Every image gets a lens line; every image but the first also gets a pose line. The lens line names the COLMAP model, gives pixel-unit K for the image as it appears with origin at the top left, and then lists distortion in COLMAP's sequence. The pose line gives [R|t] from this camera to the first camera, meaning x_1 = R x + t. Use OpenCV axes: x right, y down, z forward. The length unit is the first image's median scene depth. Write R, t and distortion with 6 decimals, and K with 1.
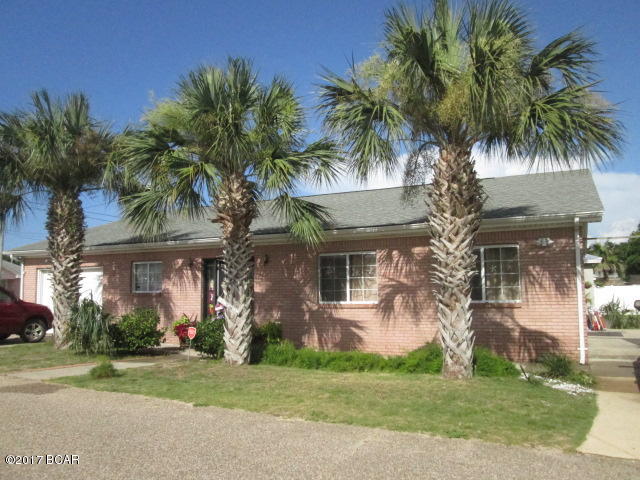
lens RADIAL K [[526.6, 0, 320.0], [0, 526.6, 240.0], [0, 0, 1]] dist [-0.055422, 0.022608]
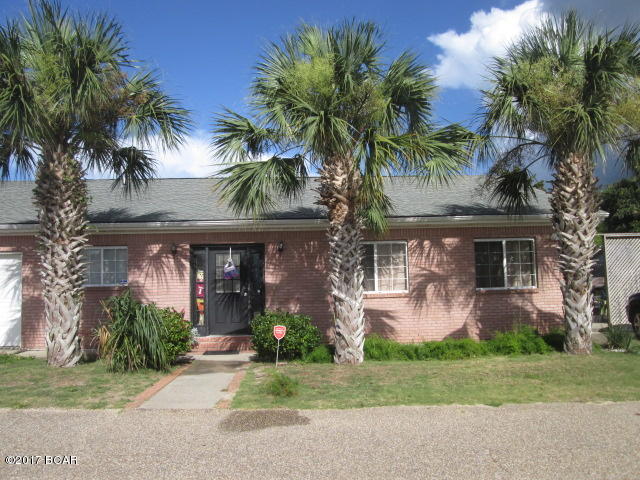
lens RADIAL K [[526.6, 0, 320.0], [0, 526.6, 240.0], [0, 0, 1]] dist [-0.055422, 0.022608]
pose [[0.874938, 0.024007, 0.483640, -0.536169], [-0.033219, 0.999393, 0.010488, 0.014827], [-0.483094, -0.025243, 0.875204, 0.201399]]
